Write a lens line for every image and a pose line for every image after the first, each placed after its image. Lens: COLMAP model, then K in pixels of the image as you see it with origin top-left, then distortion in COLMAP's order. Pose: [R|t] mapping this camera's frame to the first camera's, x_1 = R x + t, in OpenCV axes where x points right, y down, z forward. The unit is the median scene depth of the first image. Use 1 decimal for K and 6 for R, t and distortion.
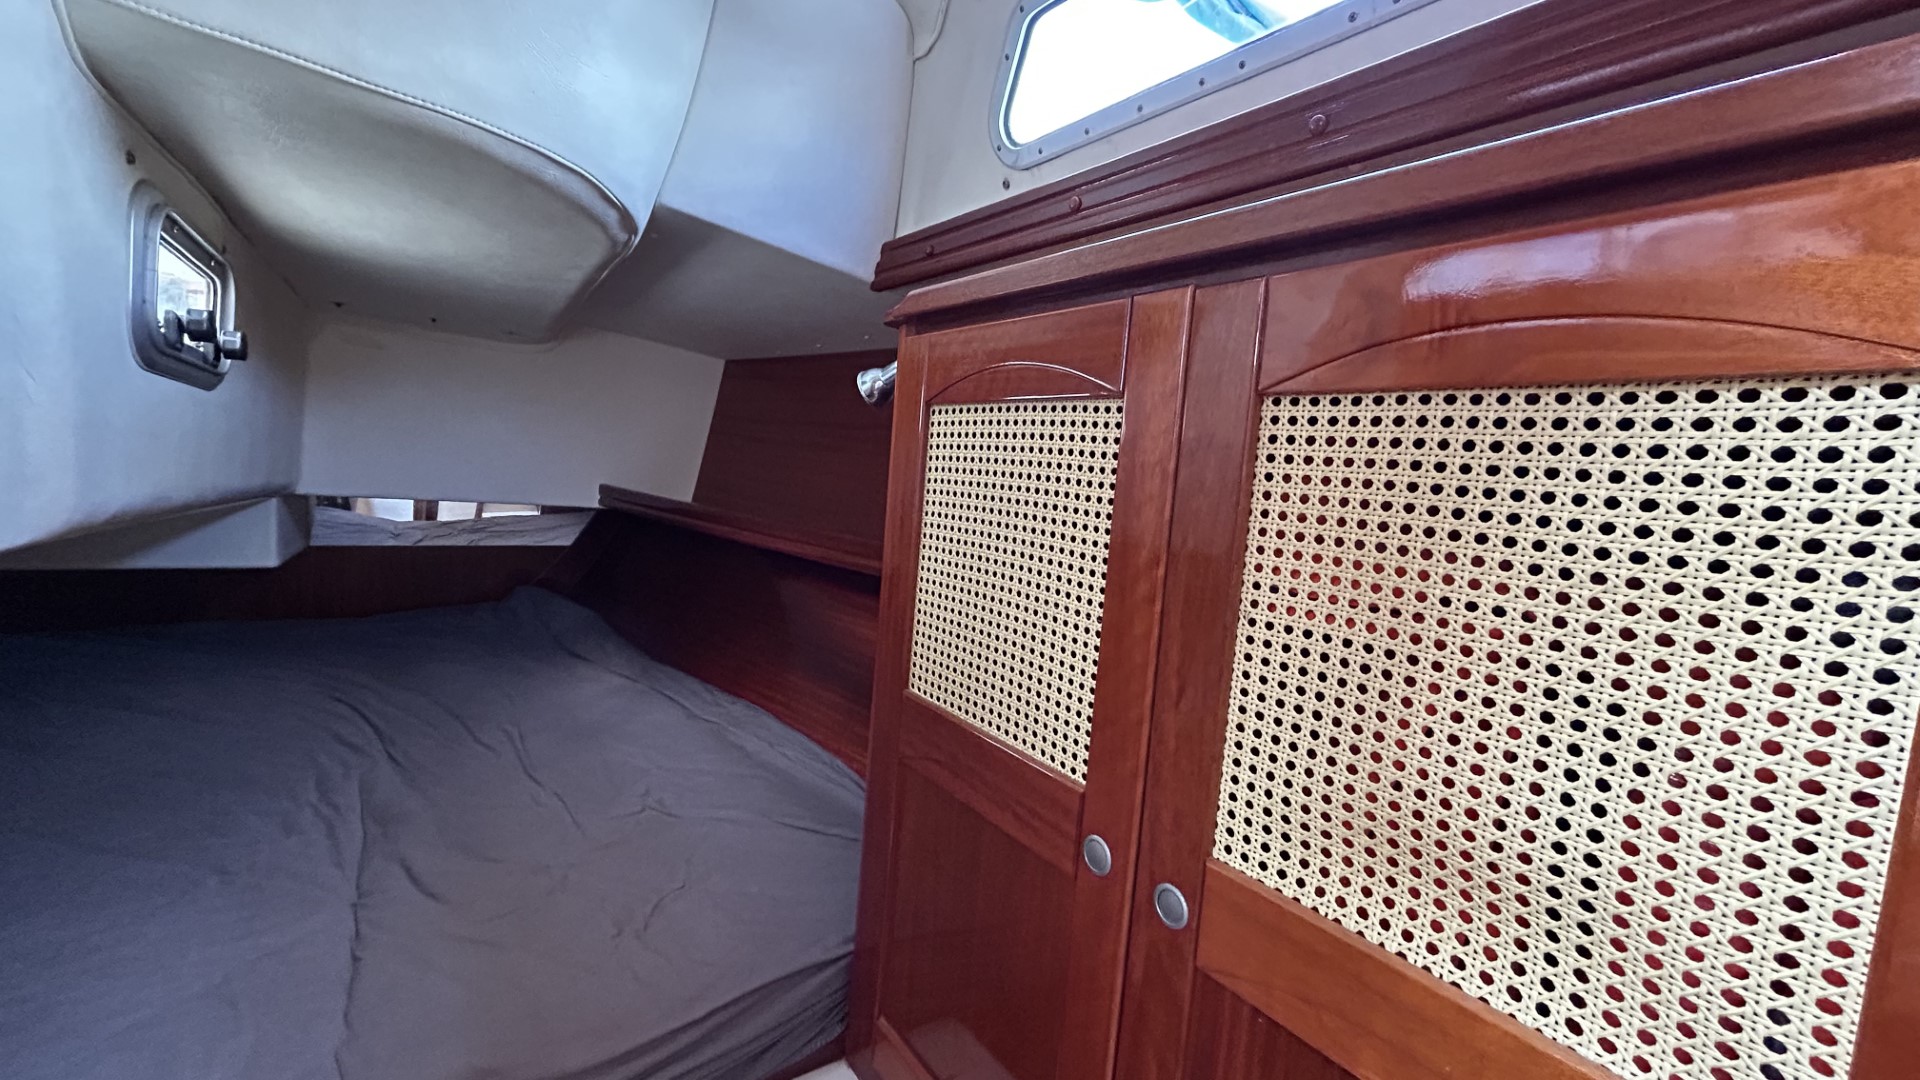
lens RADIAL K [[766.6, 0, 960.4], [0, 766.6, 539.2], [0, 0, 1]] dist [-0.000406, -0.000162]
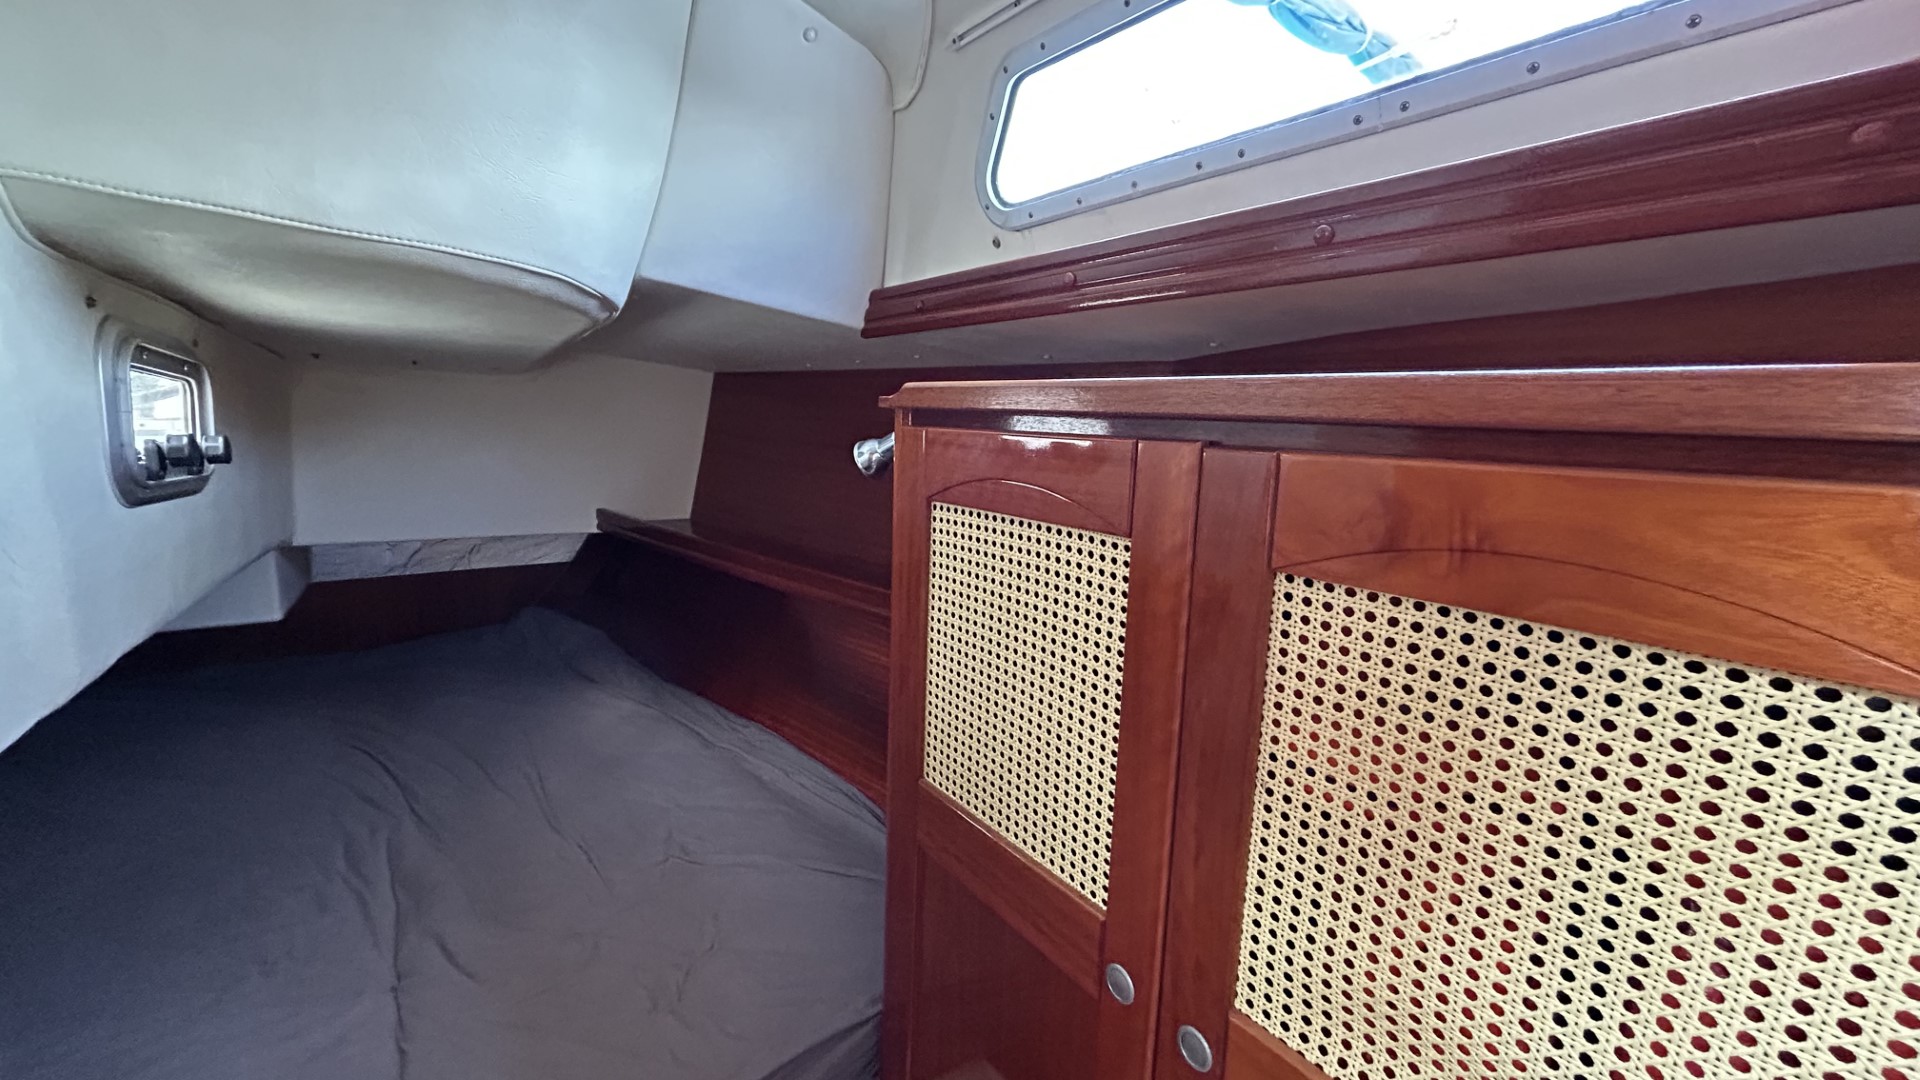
lens RADIAL K [[766.6, 0, 960.4], [0, 766.6, 532.1], [0, 0, 1]] dist [-0.000406, -0.000162]
pose [[0.998840, -0.048146, -0.000475, -0.003181], [0.048075, 0.996734, 0.064887, -0.180528], [-0.002651, -0.064835, 0.997893, 0.014001]]
